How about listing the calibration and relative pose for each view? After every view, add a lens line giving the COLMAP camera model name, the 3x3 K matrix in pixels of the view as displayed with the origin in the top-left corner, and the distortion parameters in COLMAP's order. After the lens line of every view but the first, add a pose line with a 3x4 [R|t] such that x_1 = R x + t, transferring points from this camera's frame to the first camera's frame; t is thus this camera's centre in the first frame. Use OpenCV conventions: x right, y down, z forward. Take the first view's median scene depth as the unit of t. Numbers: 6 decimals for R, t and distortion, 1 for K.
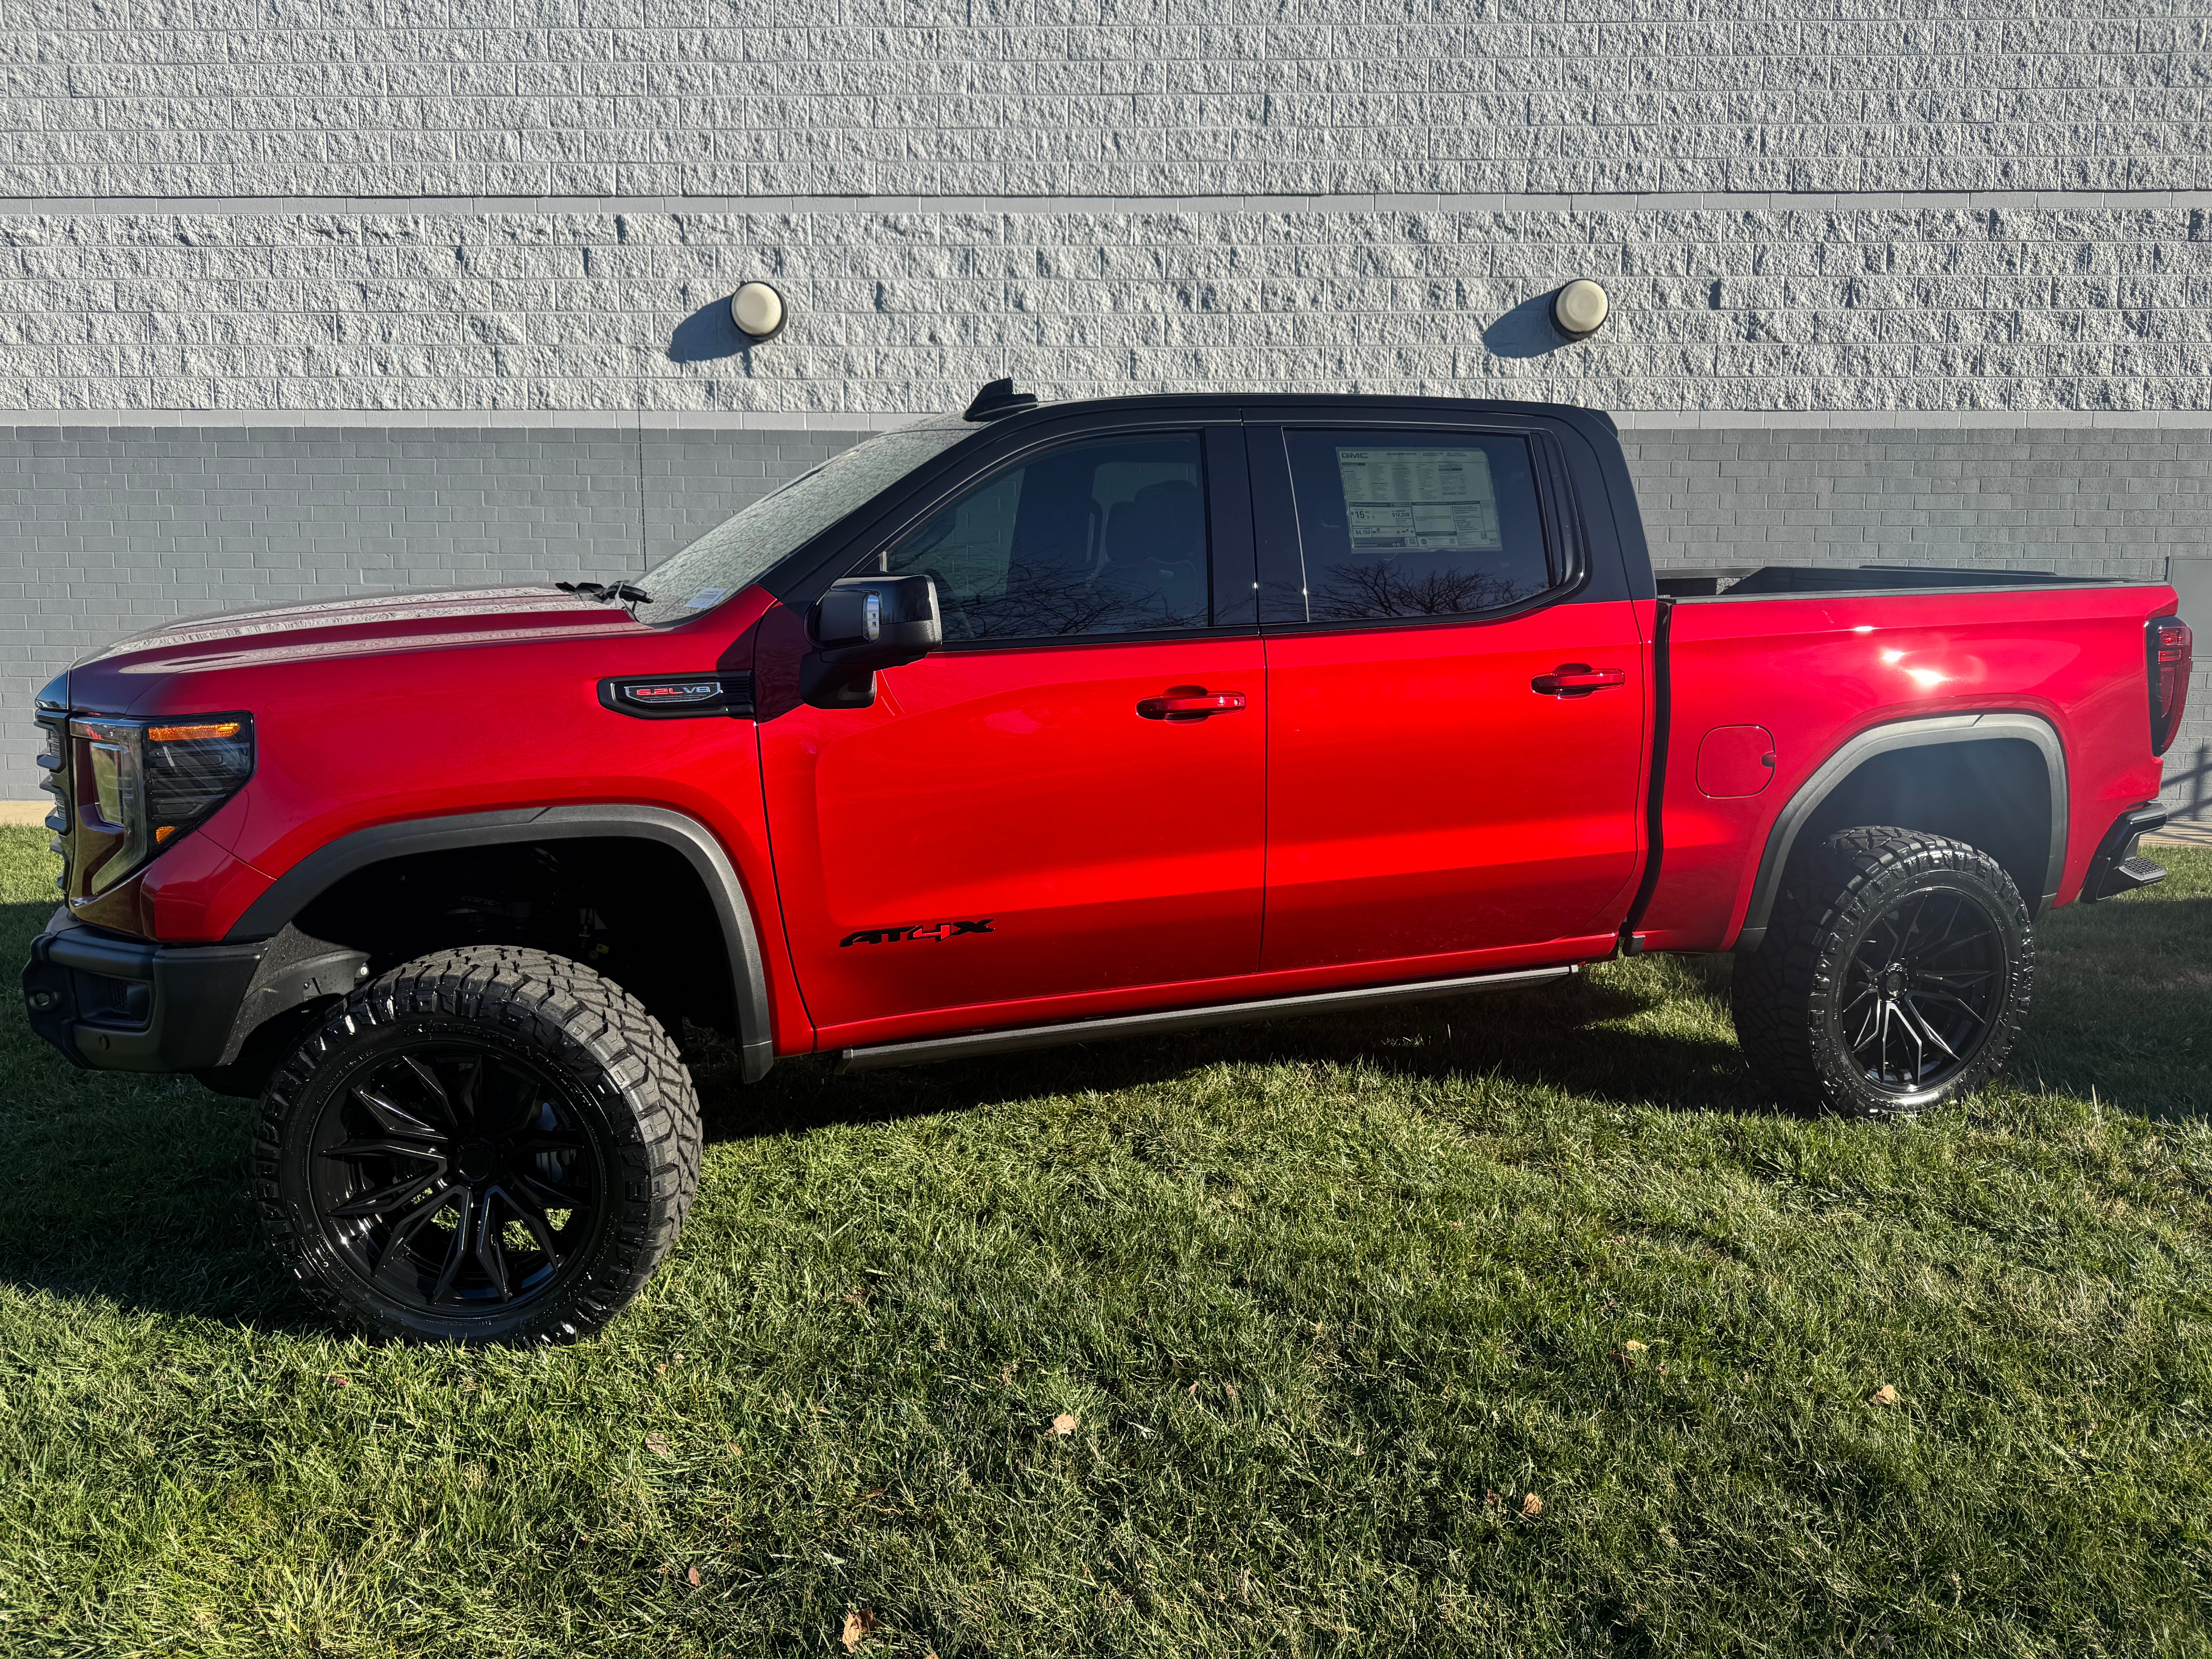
lens RADIAL K [[1589.0, 0, 1105.0], [0, 1589.0, 840.1], [0, 0, 1]] dist [0.019758, -0.022267]
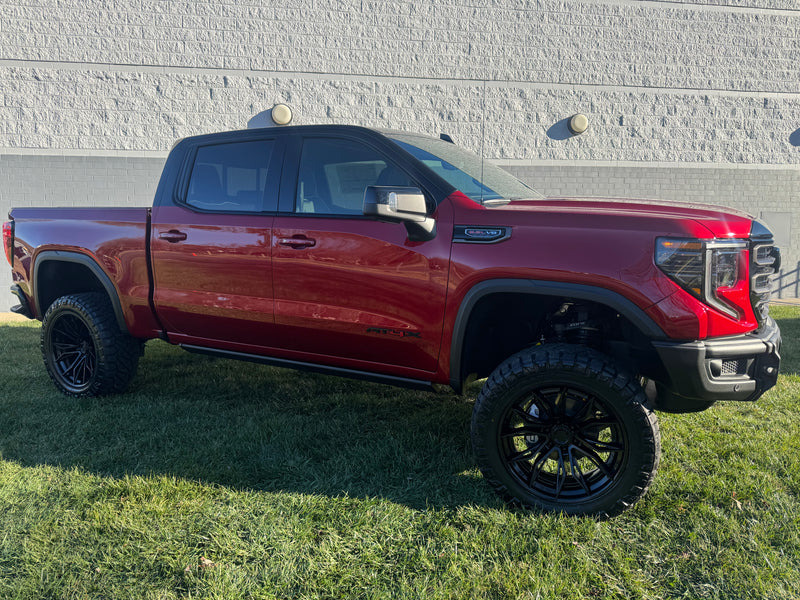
lens RADIAL K [[574.7, 0, 400.7], [0, 574.7, 302.6], [0, 0, 1]] dist [0.019758, -0.022267]
pose [[0.983379, -0.024421, 0.179913, -0.204524], [0.032012, 0.998710, -0.039409, 0.015004], [-0.178718, 0.044514, 0.982893, 0.060015]]
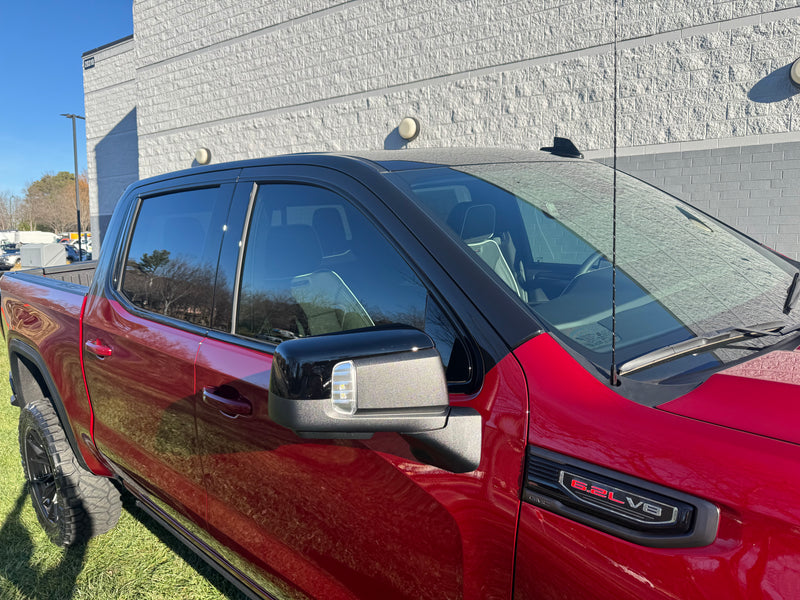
lens RADIAL K [[576.7, 0, 400.0], [0, 576.7, 297.6], [0, 0, 1]] dist [0.012514, -0.020065]
pose [[0.832999, 0.043699, -0.551546, 0.283182], [-0.054408, 0.998514, -0.003061, -0.063086], [0.550593, 0.032558, 0.834139, 0.245841]]
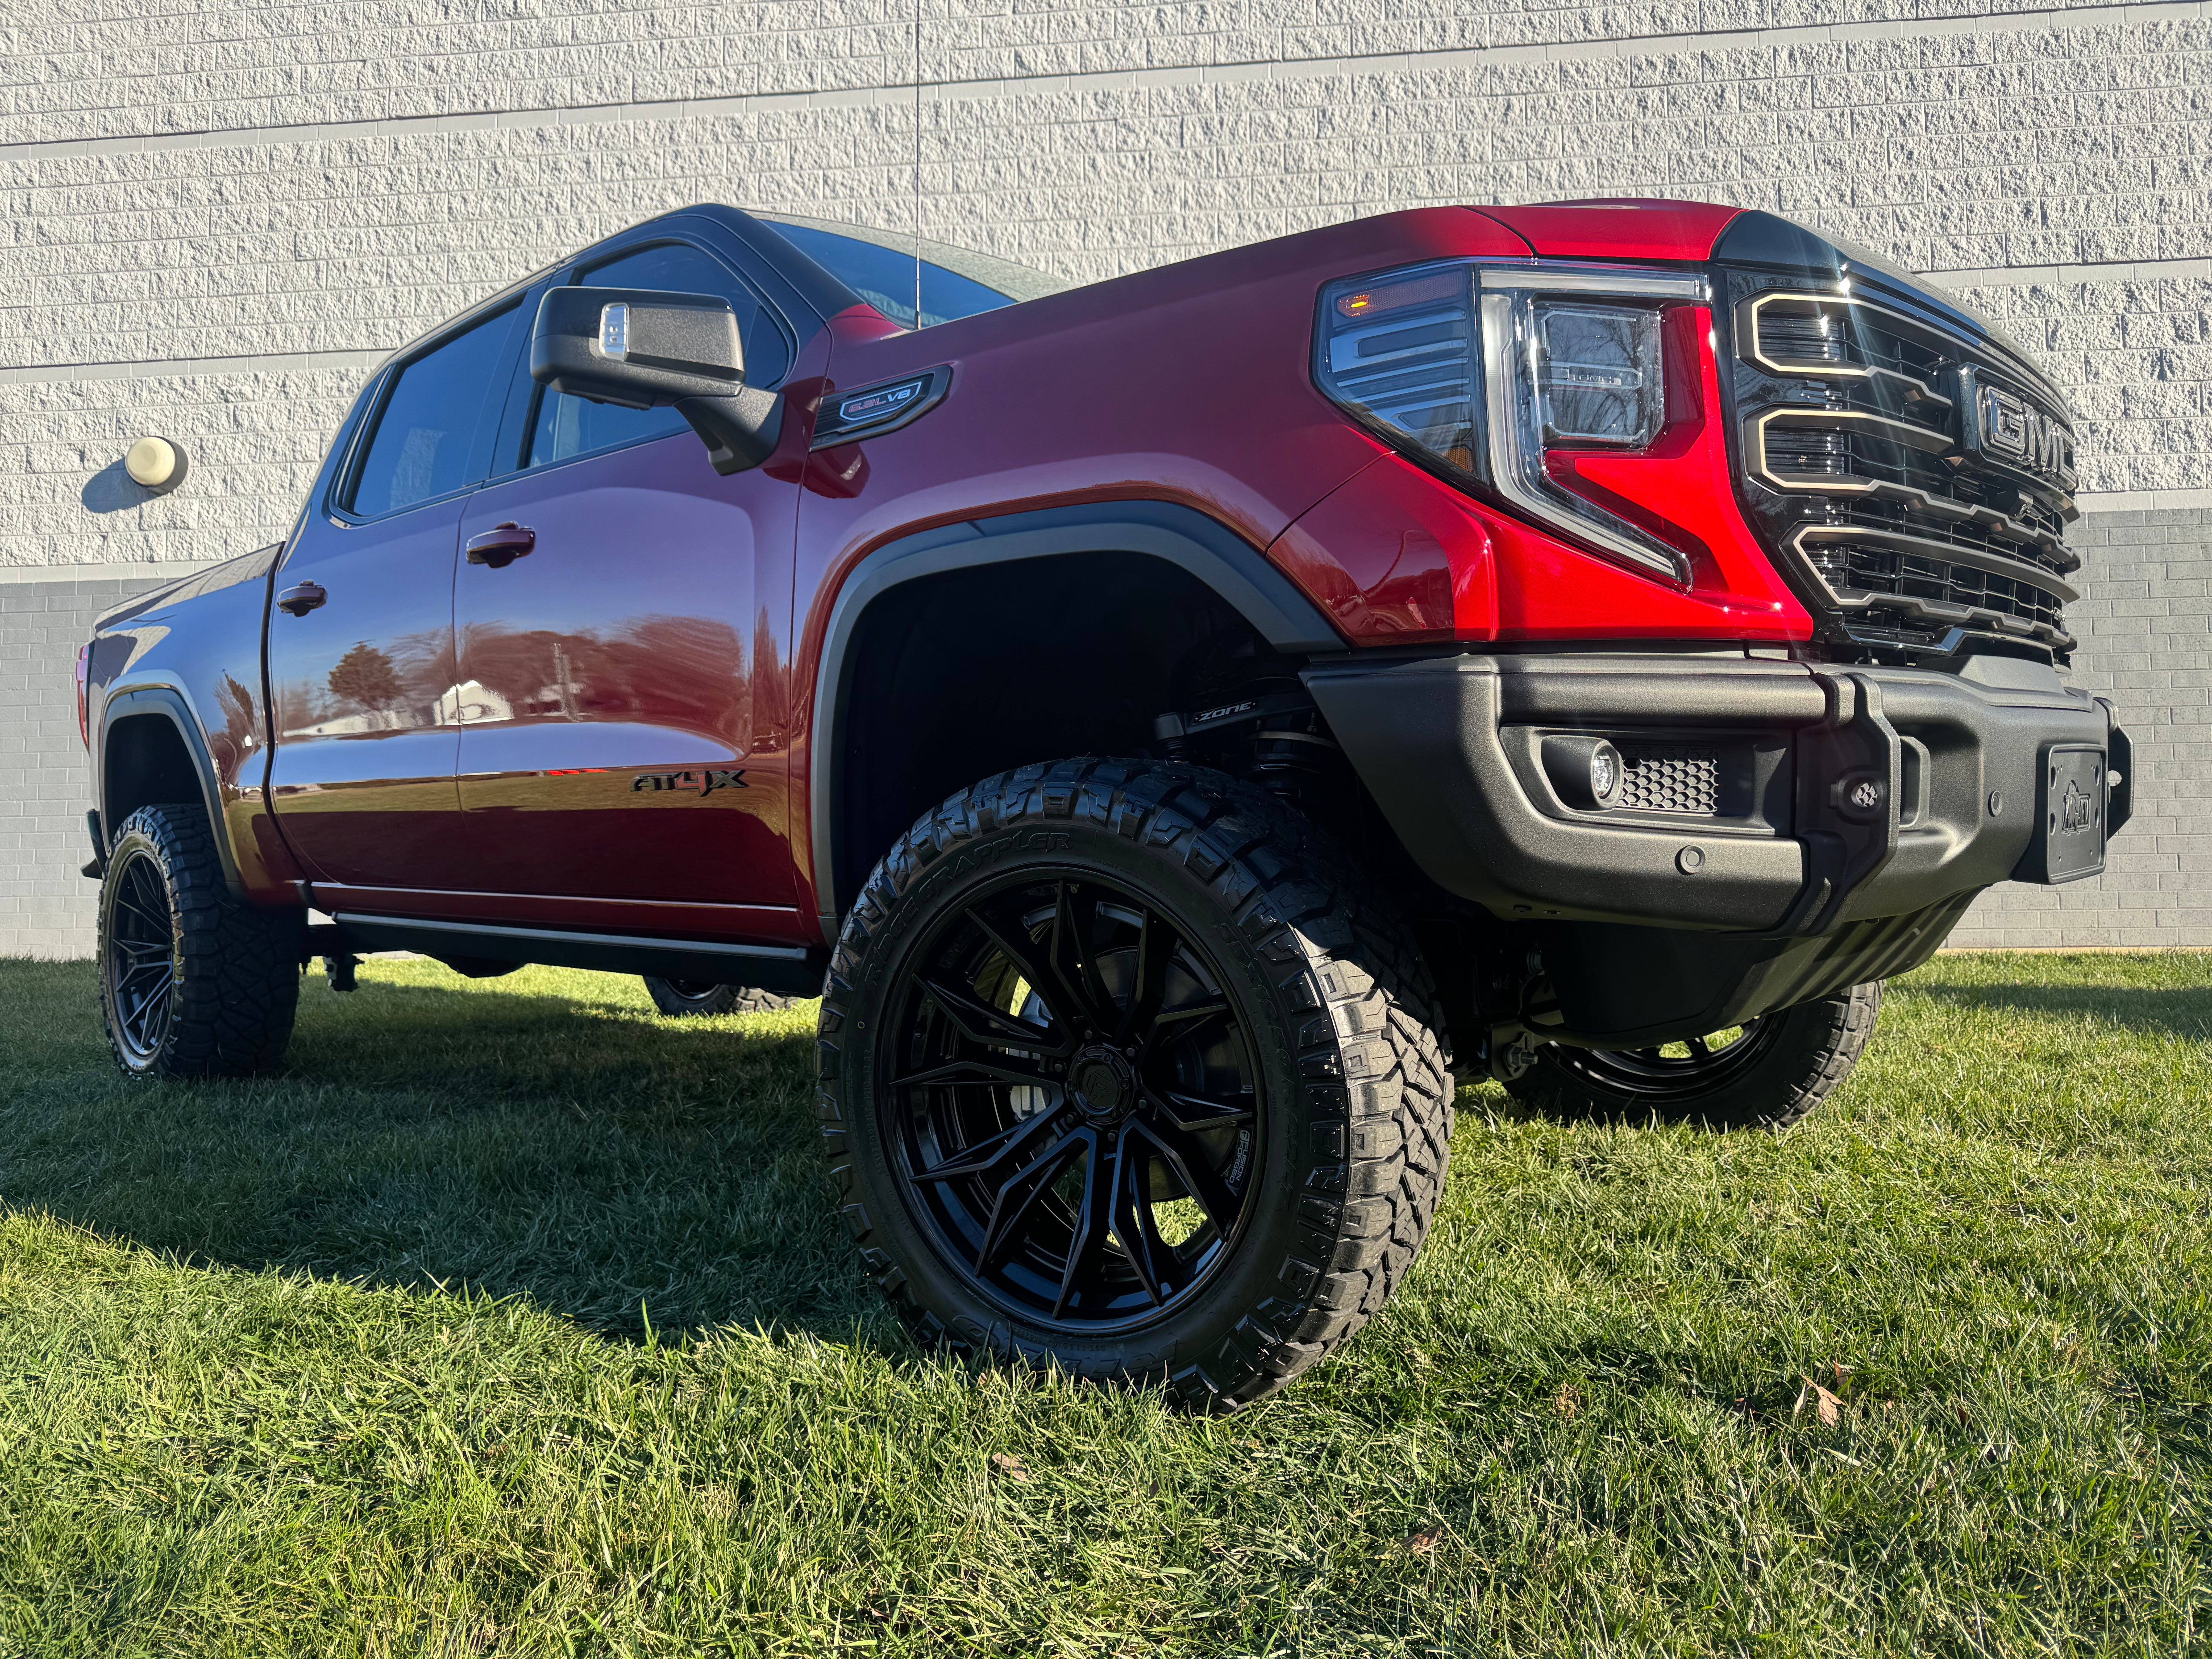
lens RADIAL K [[1589.0, 0, 1113.2], [0, 1589.0, 829.2], [0, 0, 1]] dist [0.019758, -0.022267]
pose [[0.996761, -0.018520, -0.078265, -0.057995], [0.004025, 0.983394, -0.181441, 0.076489], [0.080325, 0.180538, 0.980282, 0.114321]]
